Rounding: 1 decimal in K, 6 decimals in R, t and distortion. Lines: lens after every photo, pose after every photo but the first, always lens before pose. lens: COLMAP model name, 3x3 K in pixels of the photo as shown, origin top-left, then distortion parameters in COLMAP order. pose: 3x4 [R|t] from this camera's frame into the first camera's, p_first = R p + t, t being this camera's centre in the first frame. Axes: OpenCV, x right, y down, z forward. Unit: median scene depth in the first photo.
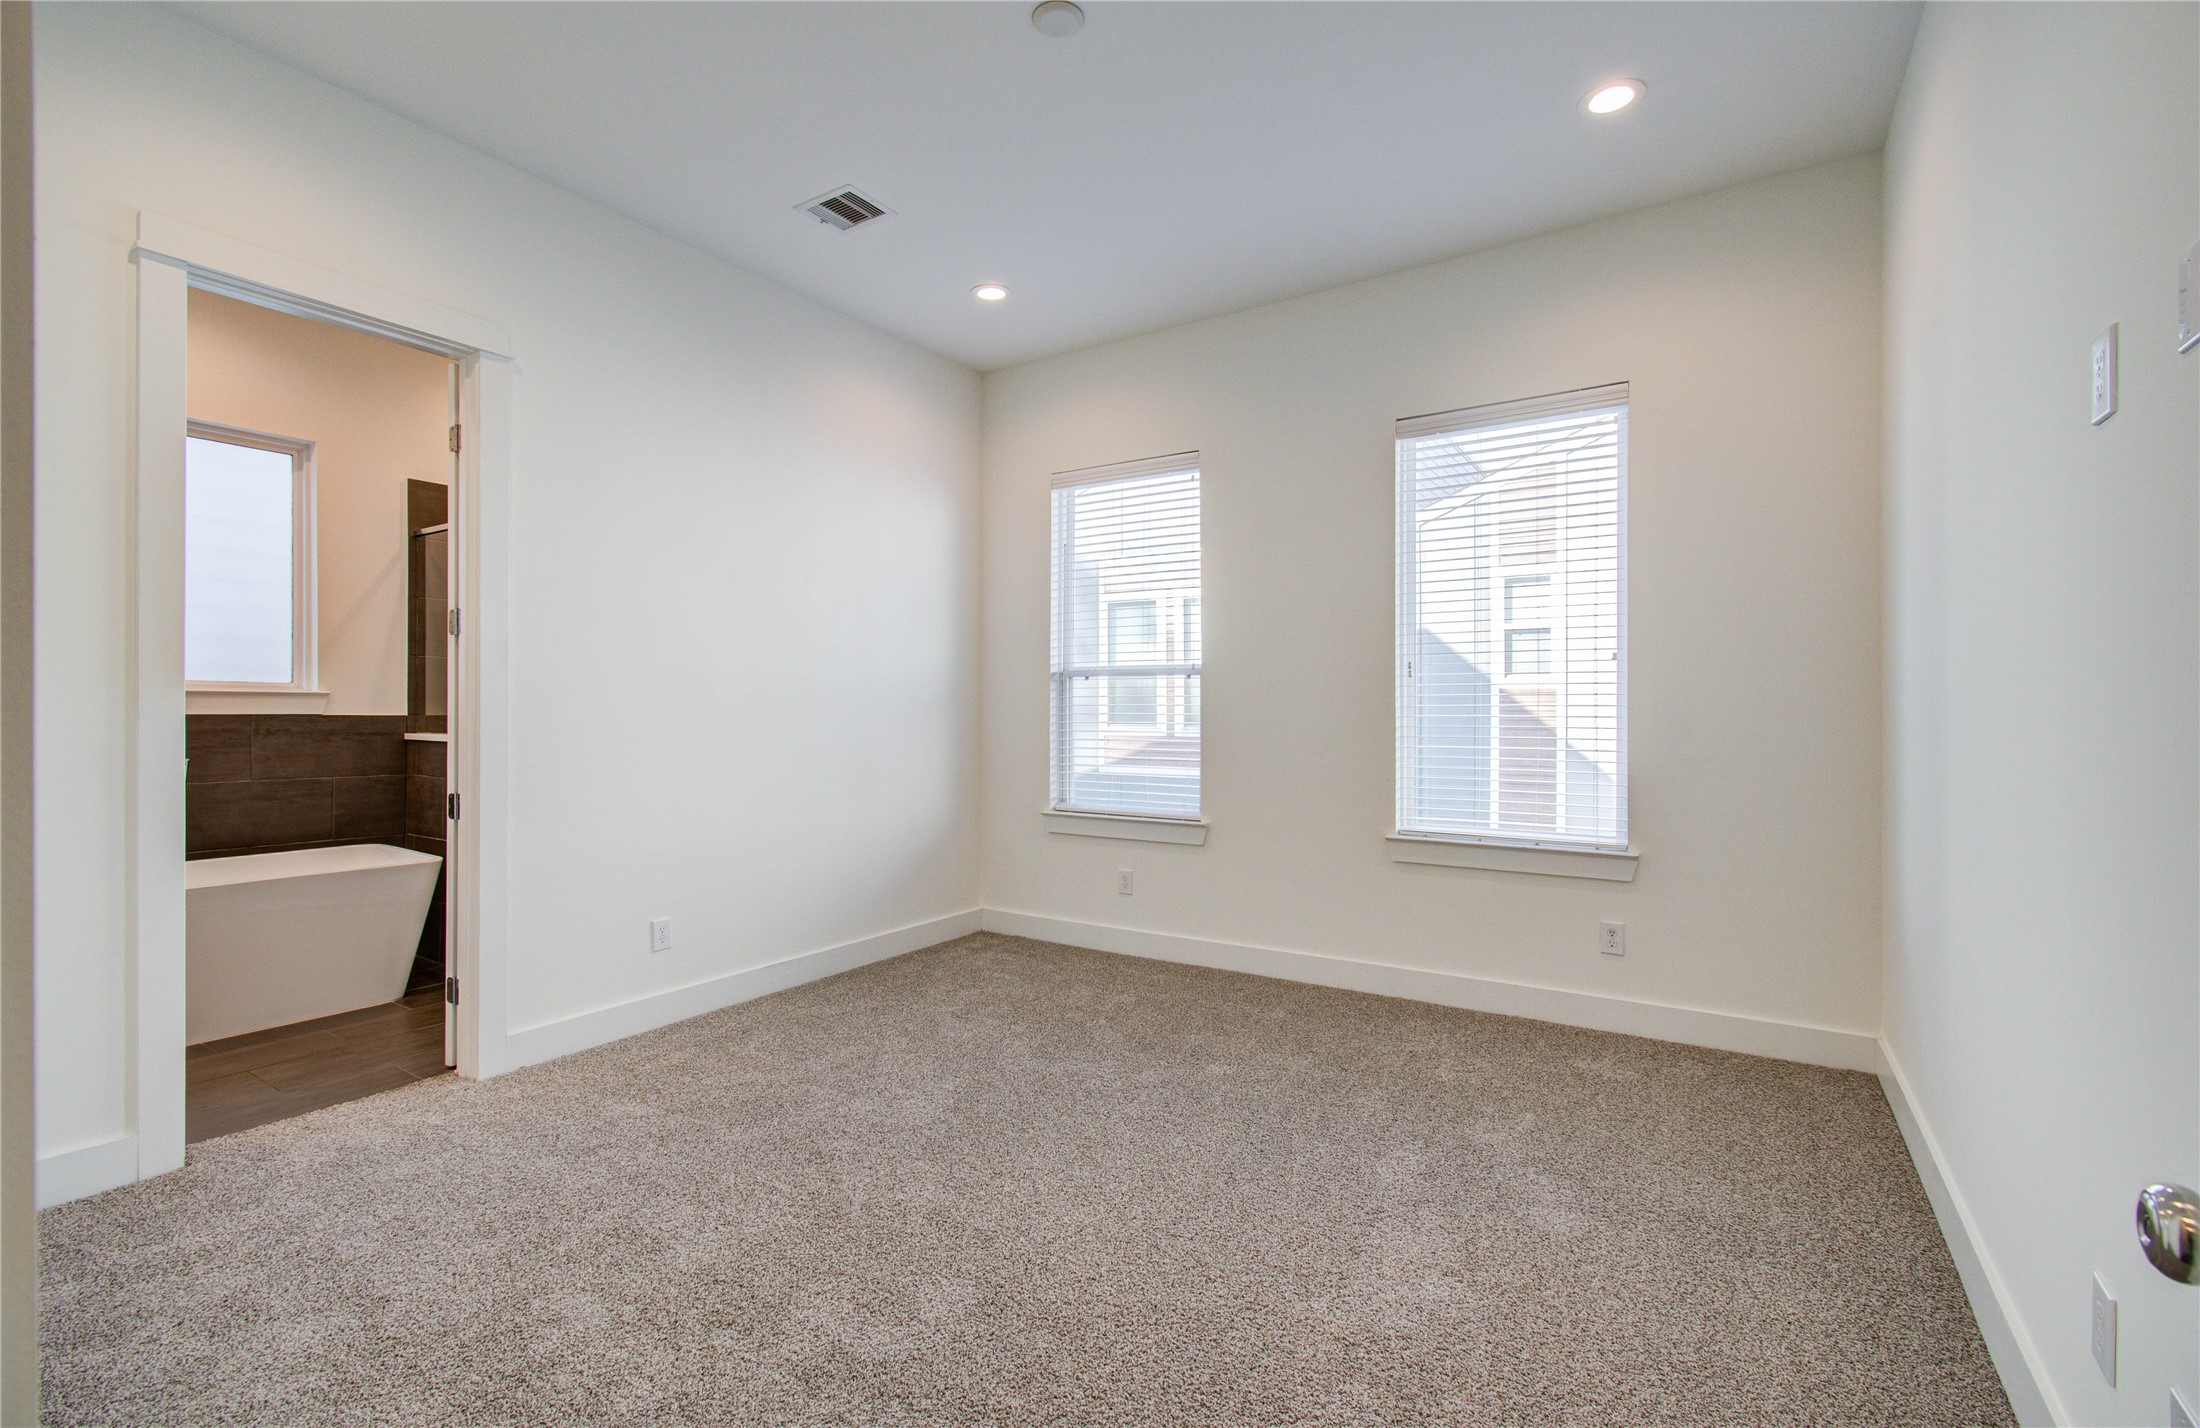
lens RADIAL K [[958.7, 0, 1088.6], [0, 958.7, 713.5], [0, 0, 1]] dist [0.001224, -0.000027]
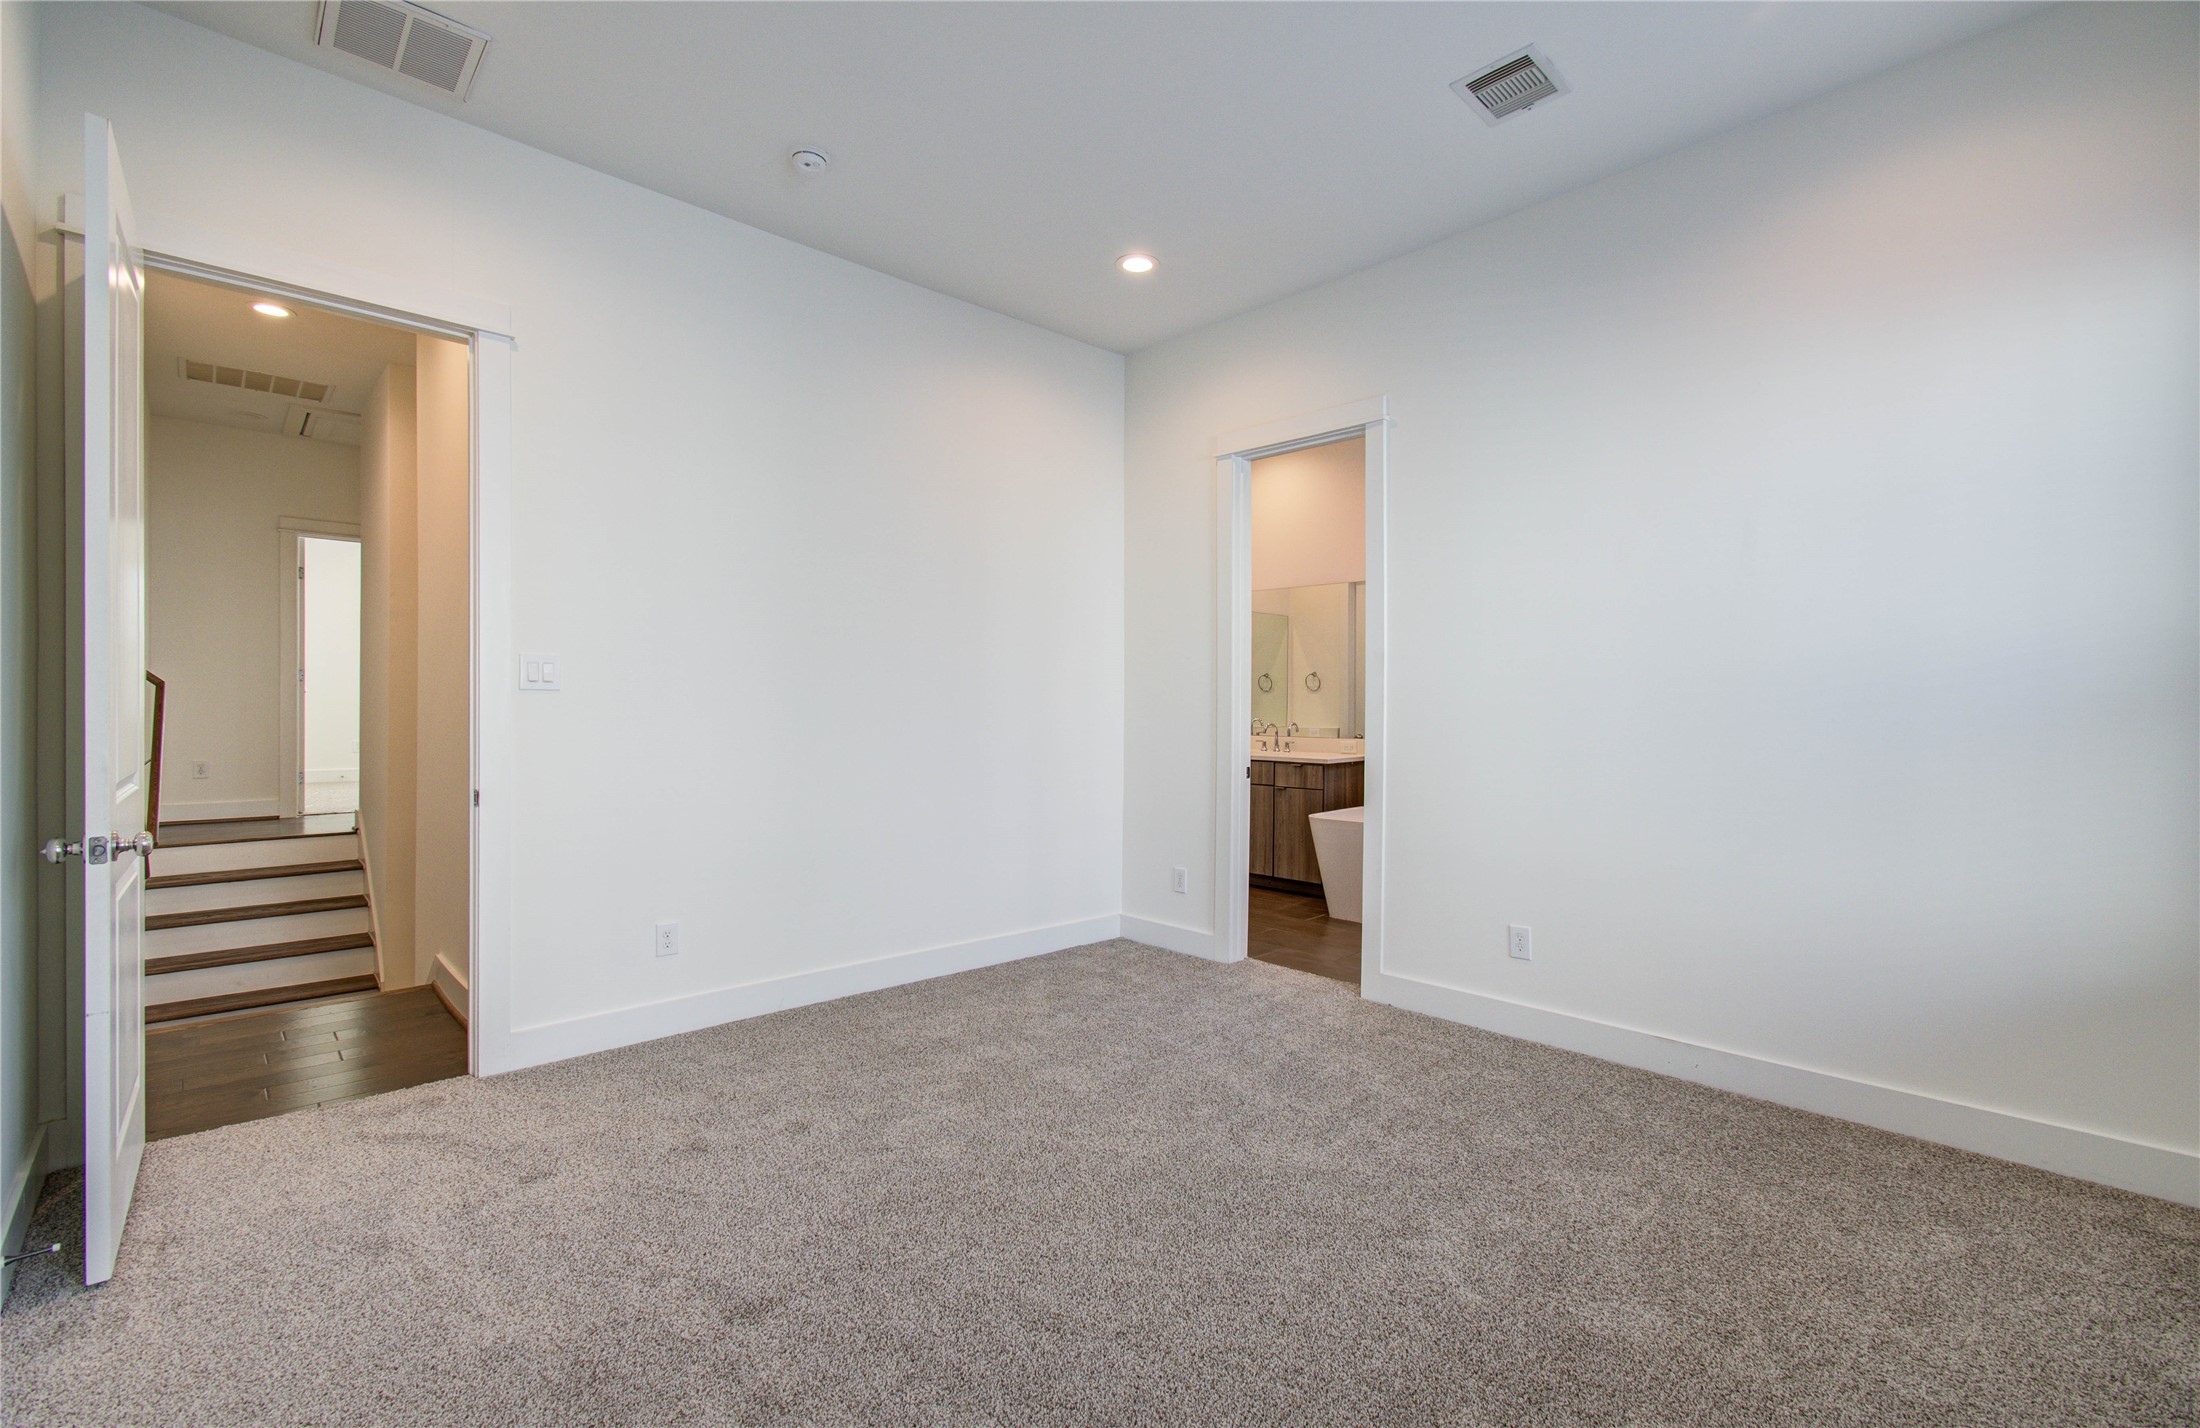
lens RADIAL K [[958.7, 0, 1088.6], [0, 958.7, 713.5], [0, 0, 1]] dist [0.001224, -0.000027]
pose [[-0.232199, 0.004178, -0.972659, 0.620731], [-0.010625, 0.999920, 0.006832, 0.000433], [0.972610, 0.011921, -0.232136, 0.852645]]
